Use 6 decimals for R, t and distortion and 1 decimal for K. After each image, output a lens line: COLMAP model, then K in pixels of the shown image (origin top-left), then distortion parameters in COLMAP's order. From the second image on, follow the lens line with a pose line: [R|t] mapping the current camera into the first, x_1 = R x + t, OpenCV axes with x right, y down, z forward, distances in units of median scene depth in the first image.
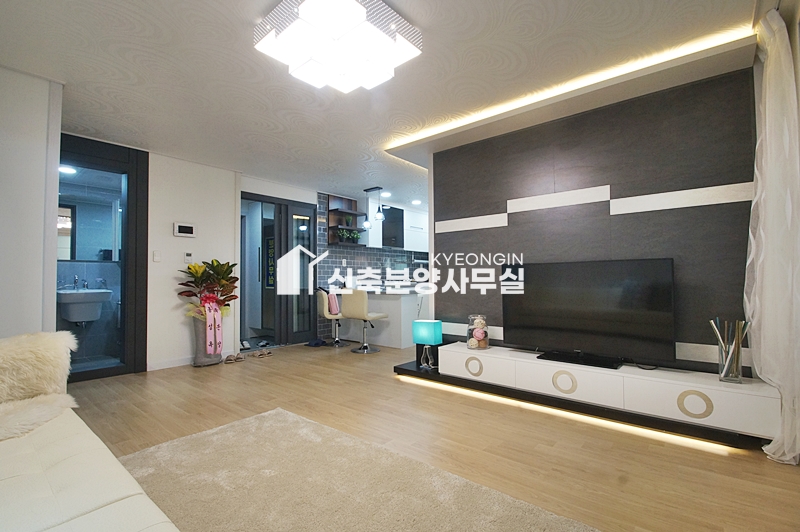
lens RADIAL K [[364.9, 0, 399.5], [0, 364.9, 270.2], [0, 0, 1]] dist [-0.001349, -0.000243]
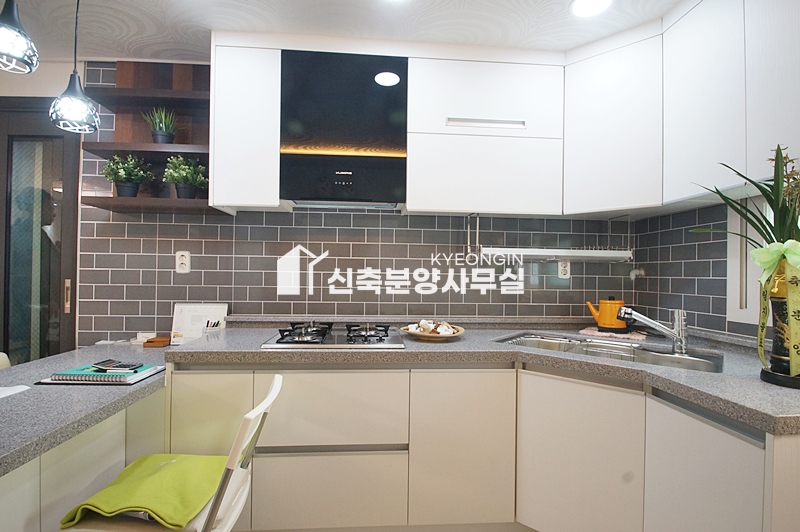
lens RADIAL K [[364.9, 0, 399.5], [0, 364.9, 270.2], [0, 0, 1]] dist [-0.001349, -0.000243]
pose [[0.700278, 0.008608, -0.713819, 0.198124], [0.000610, 0.999920, 0.012656, -0.015652], [0.713870, -0.009298, 0.700216, 0.813380]]
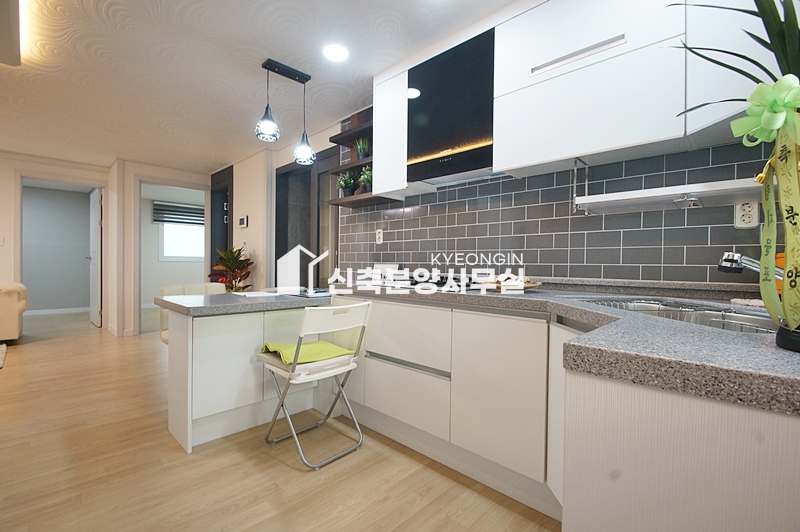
lens RADIAL K [[356.4, 0, 400.0], [0, 356.4, 266.0], [0, 0, 1]] dist [0.003237, 0.000004]
pose [[-0.063774, 0.011624, -0.997897, 0.292875], [0.013880, 0.999846, 0.010760, 0.012715], [0.997868, -0.013165, -0.063925, 0.947107]]
